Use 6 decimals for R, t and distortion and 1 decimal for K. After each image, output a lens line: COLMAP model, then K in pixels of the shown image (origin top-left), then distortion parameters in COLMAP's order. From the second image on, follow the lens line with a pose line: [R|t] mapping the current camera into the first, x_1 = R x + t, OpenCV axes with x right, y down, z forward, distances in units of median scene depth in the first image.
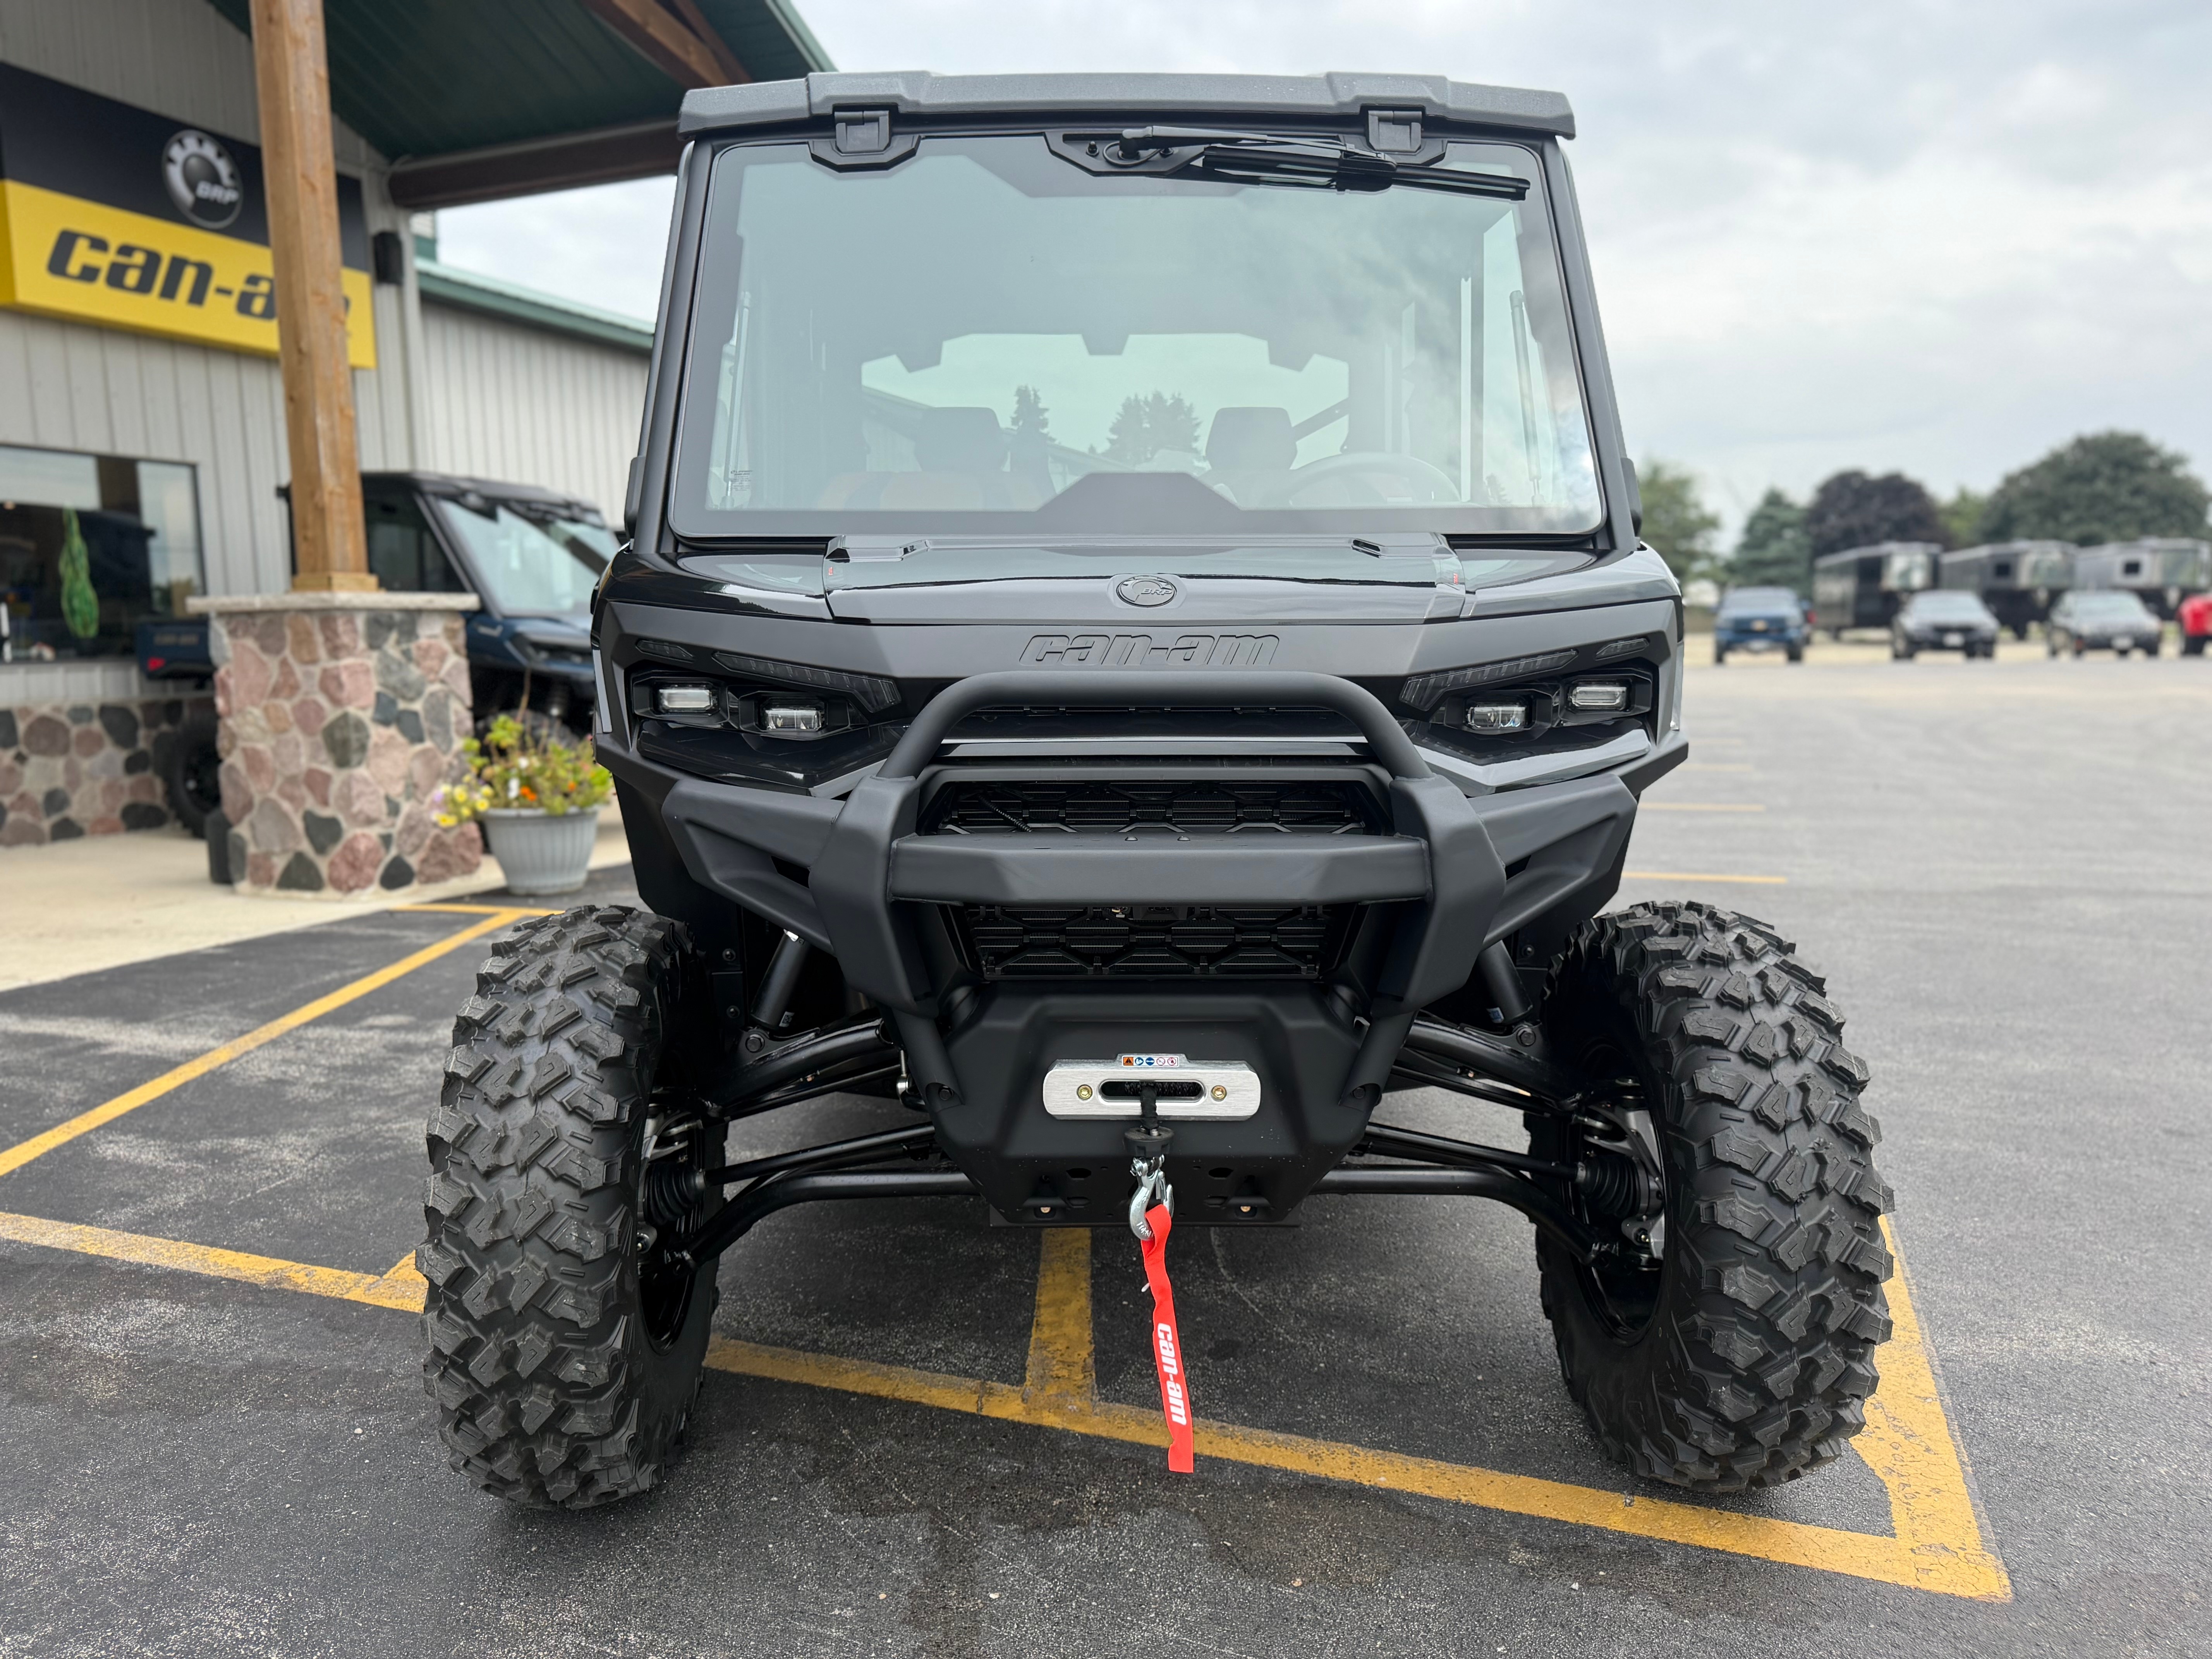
lens RADIAL K [[1594.7, 0, 1106.0], [0, 1594.7, 829.5], [0, 0, 1]] dist [0.007794, -0.006132]
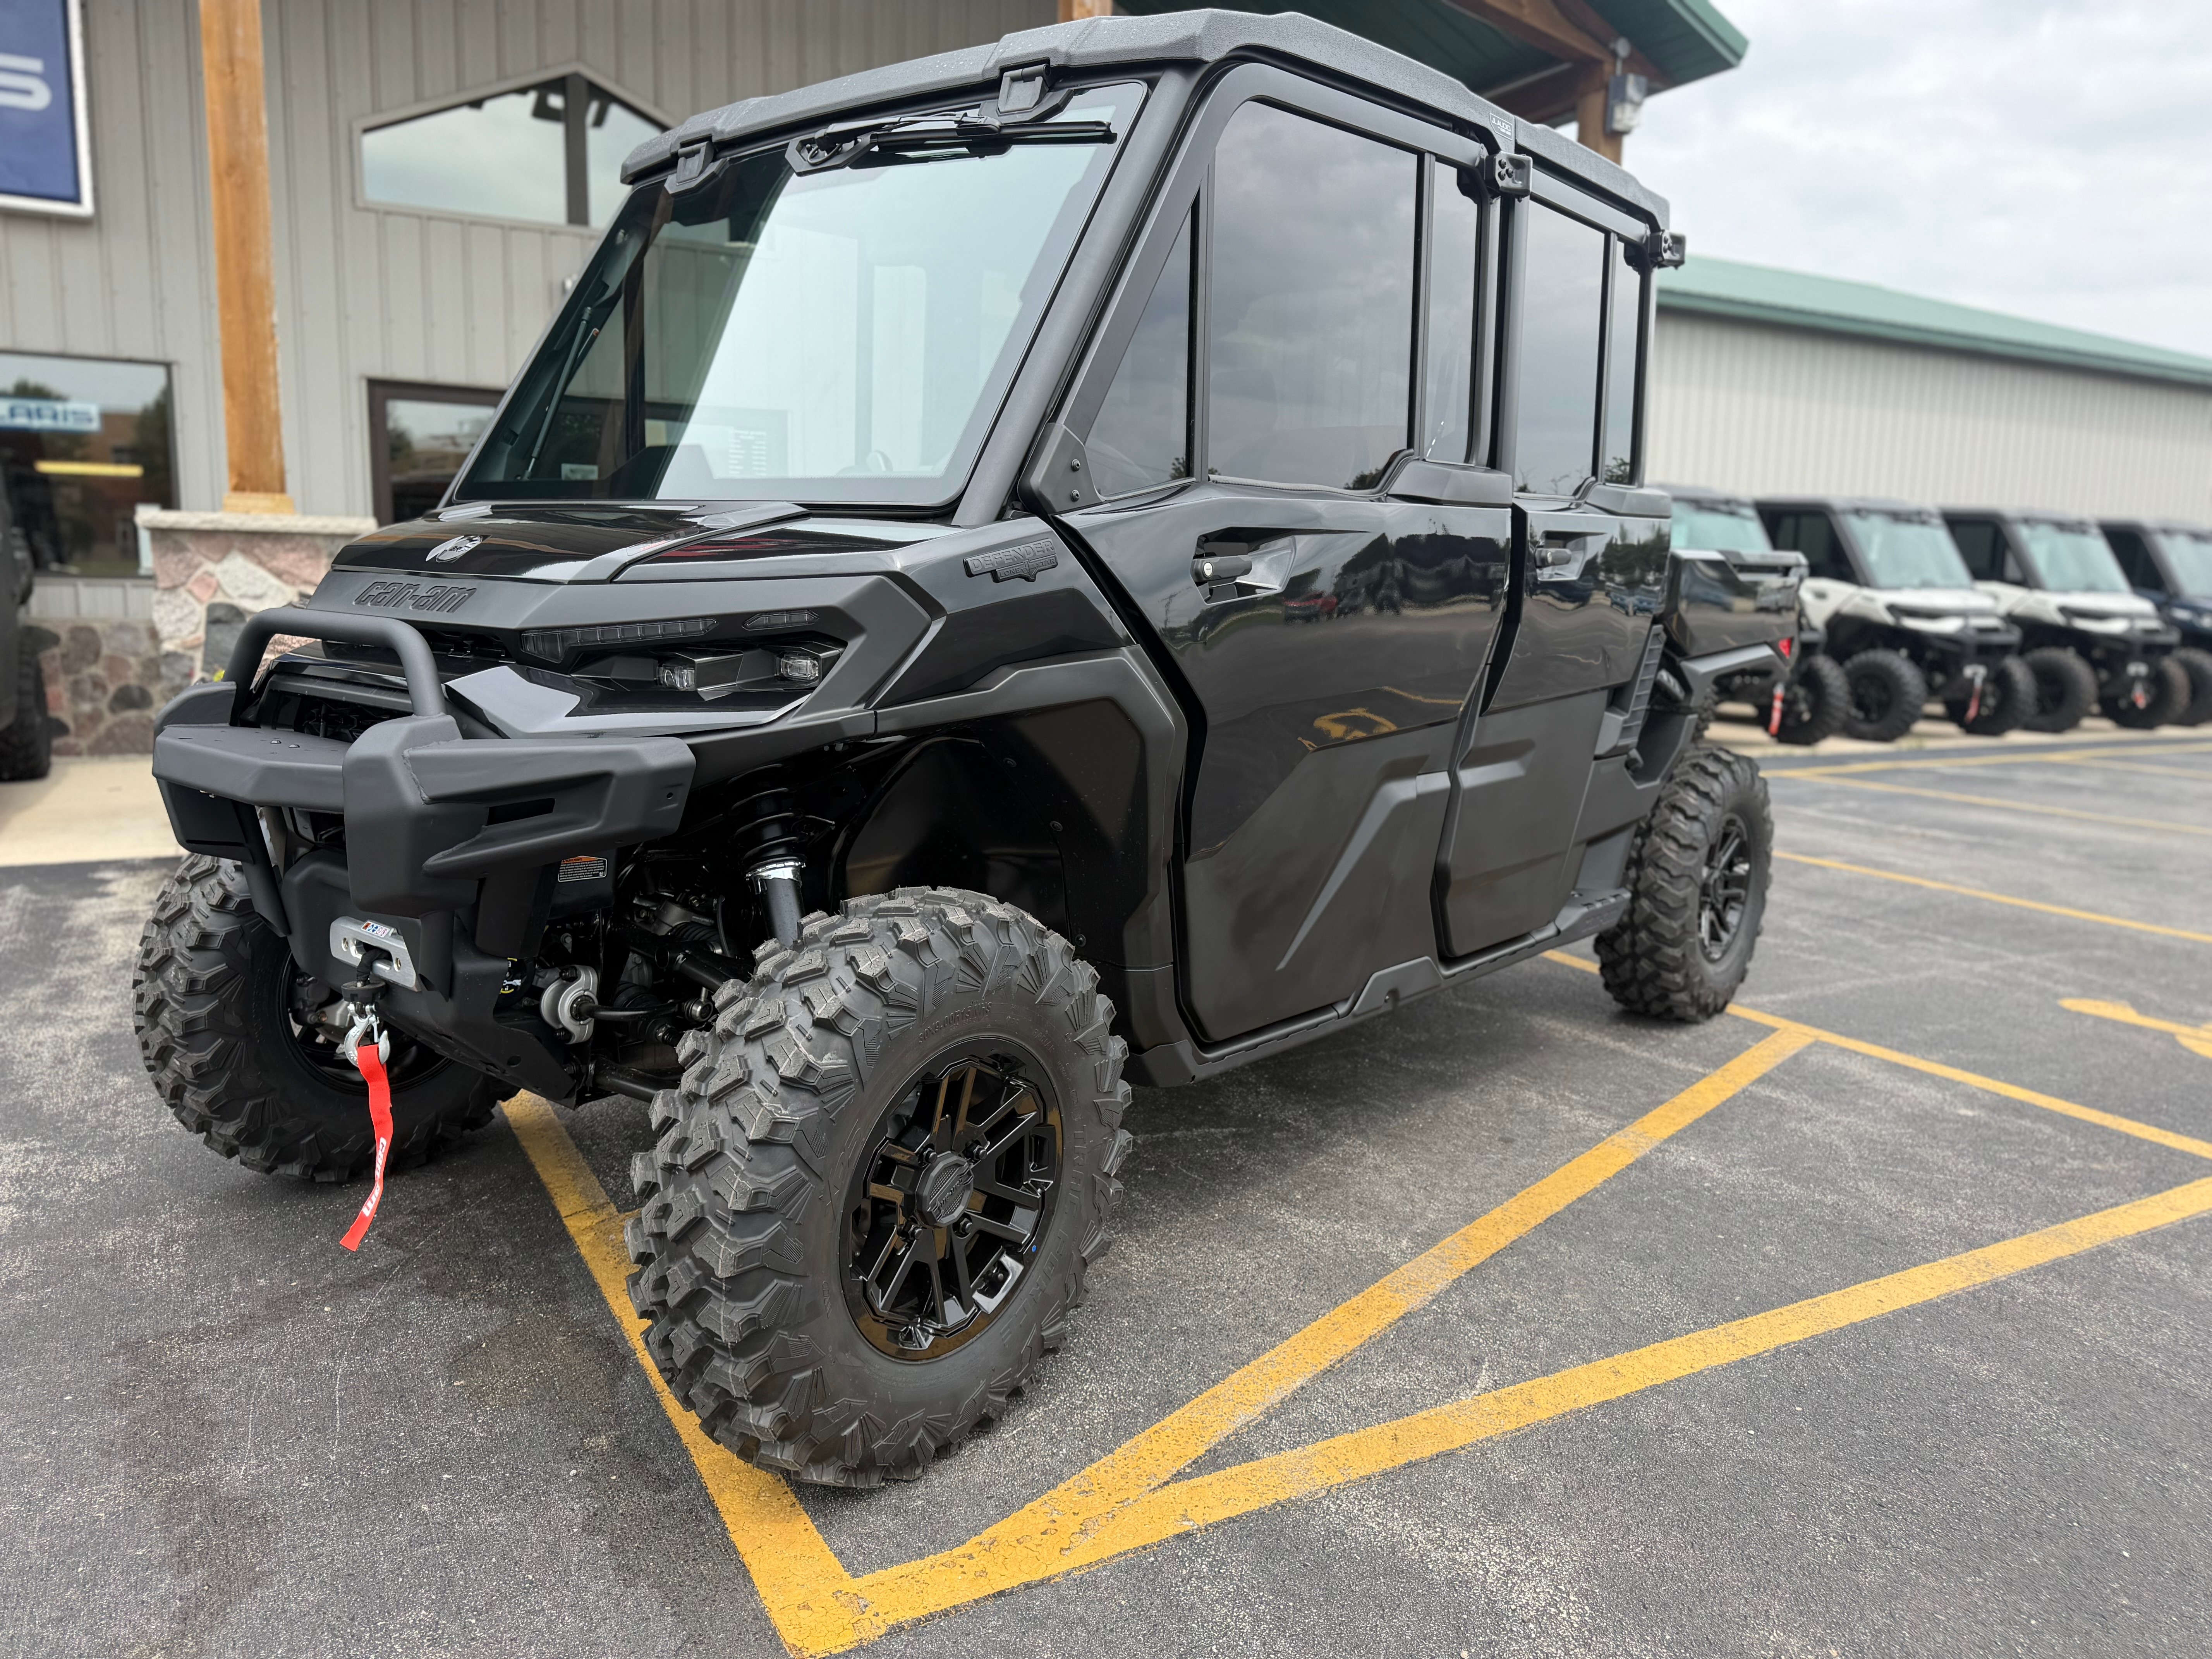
lens RADIAL K [[1583.8, 0, 1109.3], [0, 1583.8, 832.2], [0, 0, 1]] dist [0.021924, -0.021070]
pose [[0.763905, 0.133157, -0.631442, 1.111487], [-0.113582, 0.990948, 0.071559, -0.075776], [0.635255, 0.017056, 0.772114, 0.356368]]
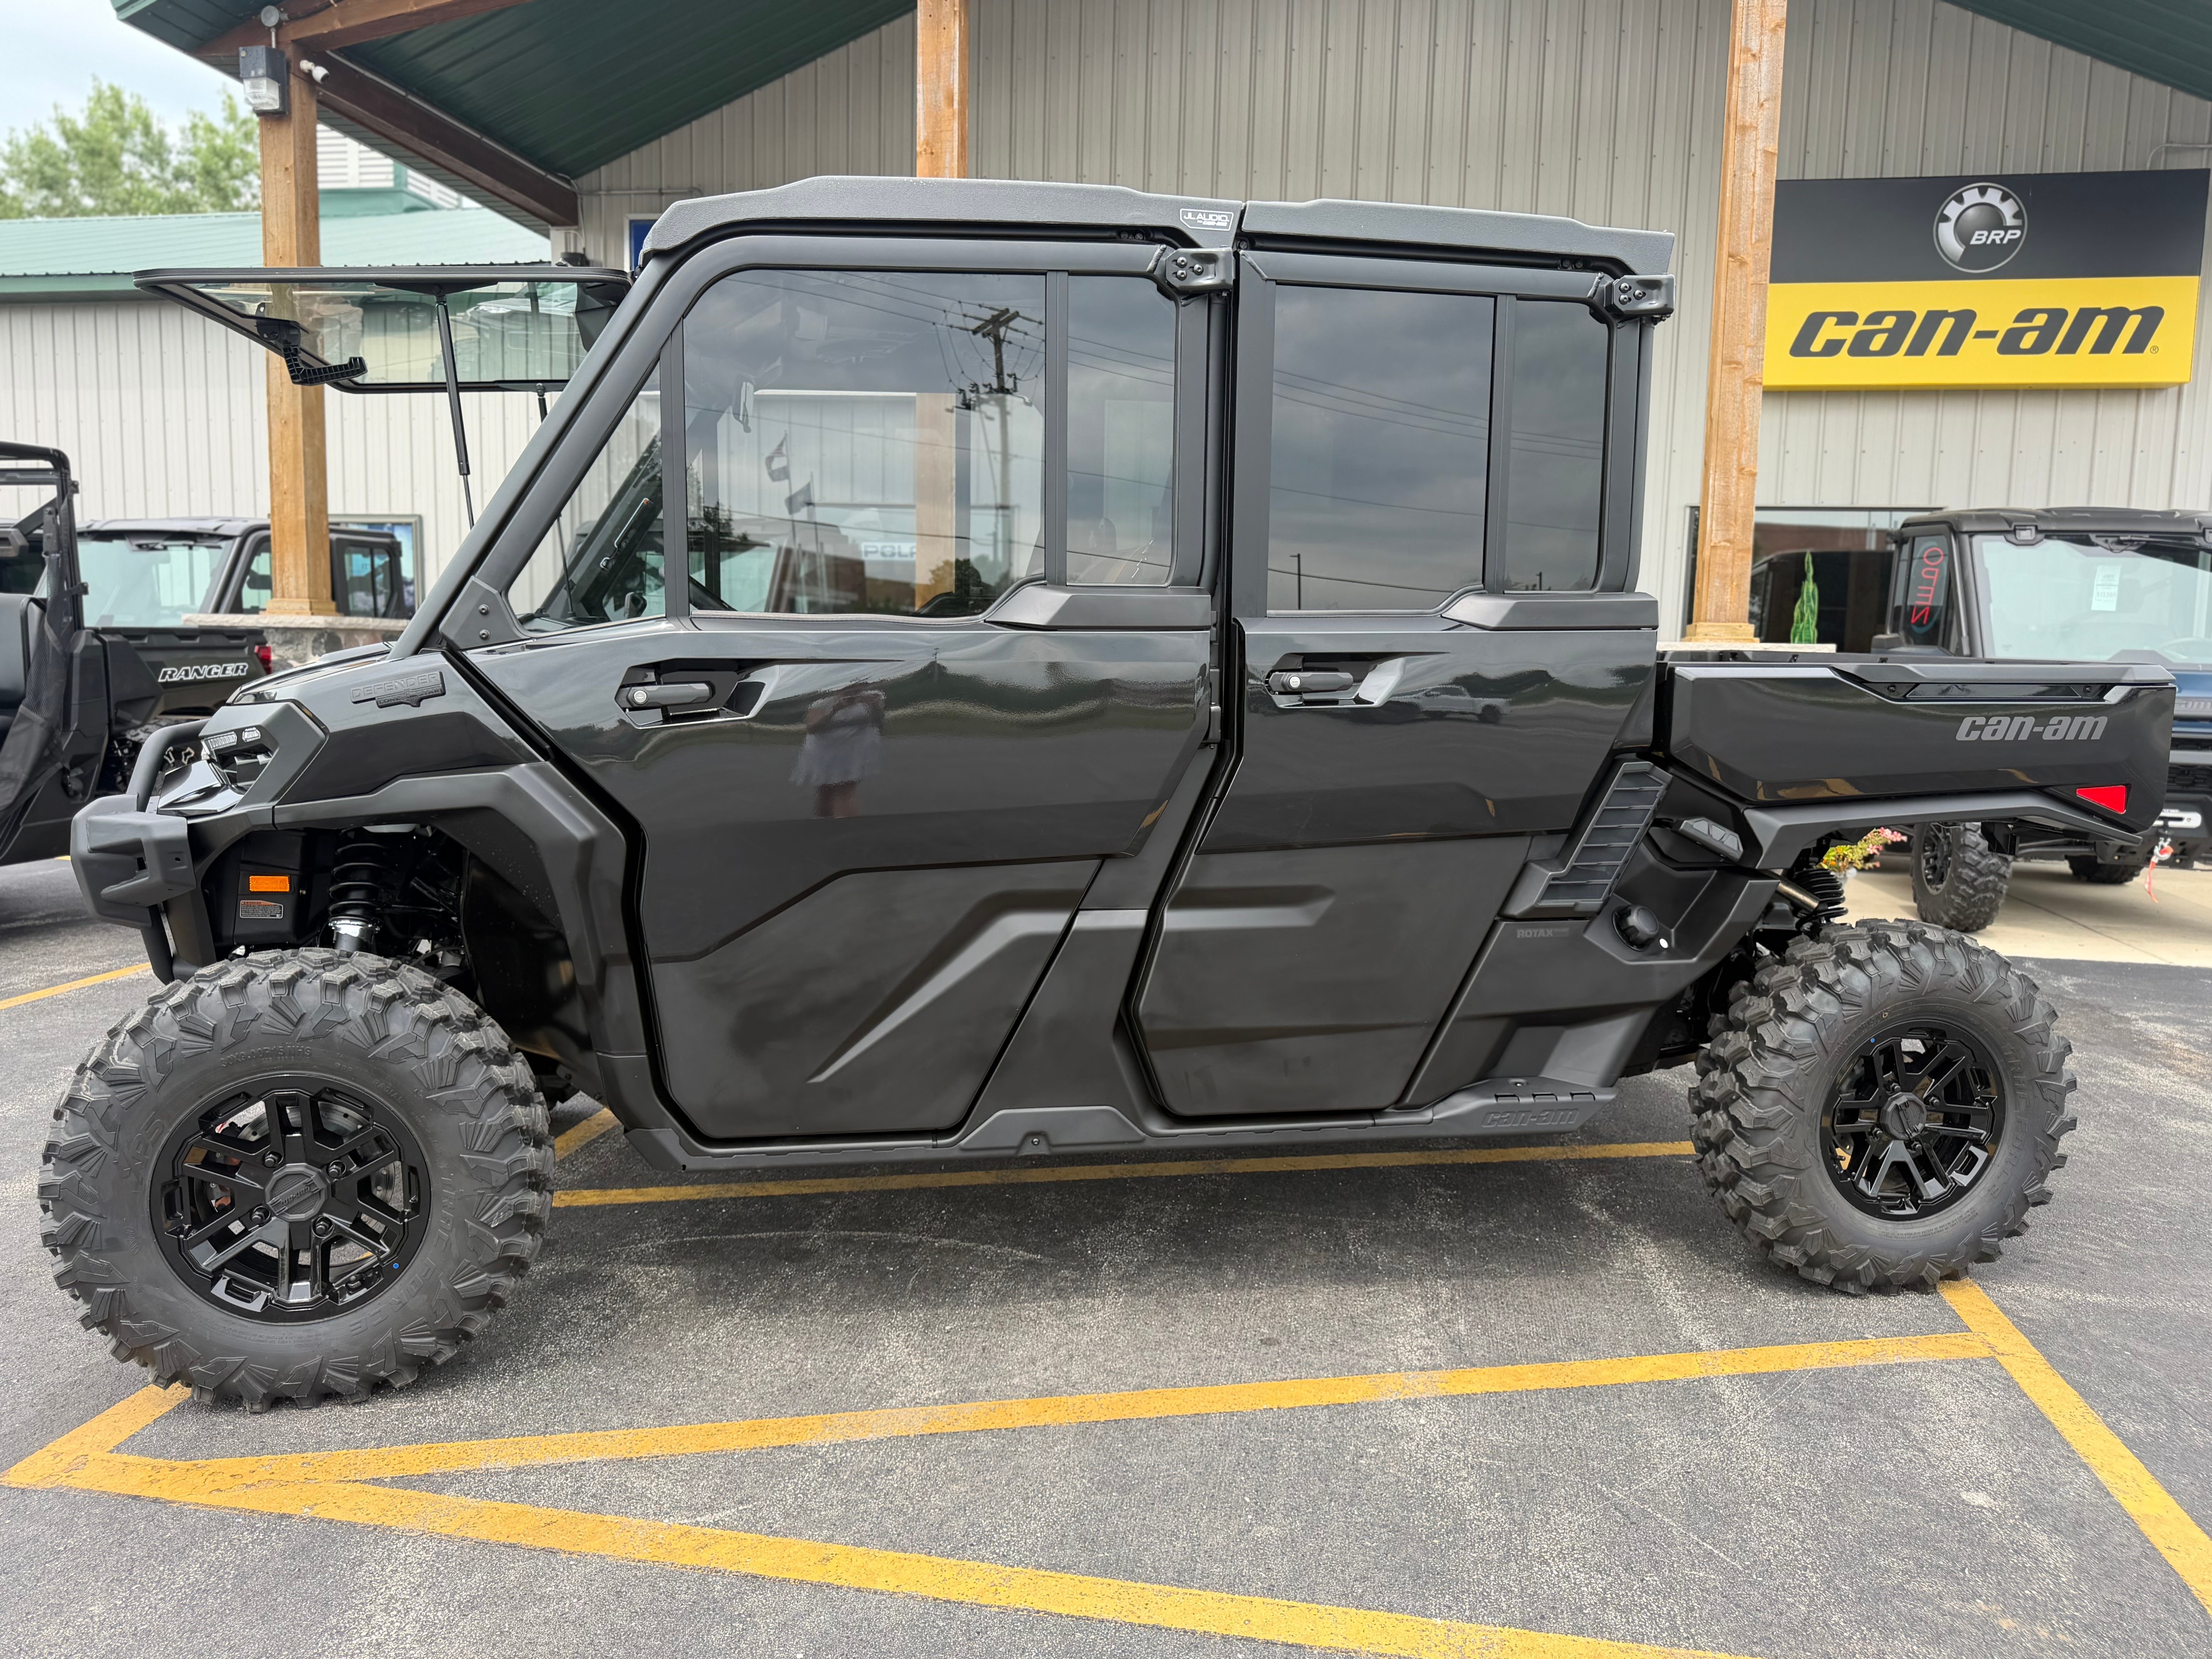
lens RADIAL K [[1597.8, 0, 1110.3], [0, 1597.8, 833.8], [0, 0, 1]] dist [0.007222, -0.008135]
pose [[0.187896, 0.135871, -0.972746, 1.748206], [-0.144056, 0.983488, 0.109545, -0.278597], [0.971567, 0.119547, 0.204367, 1.411119]]
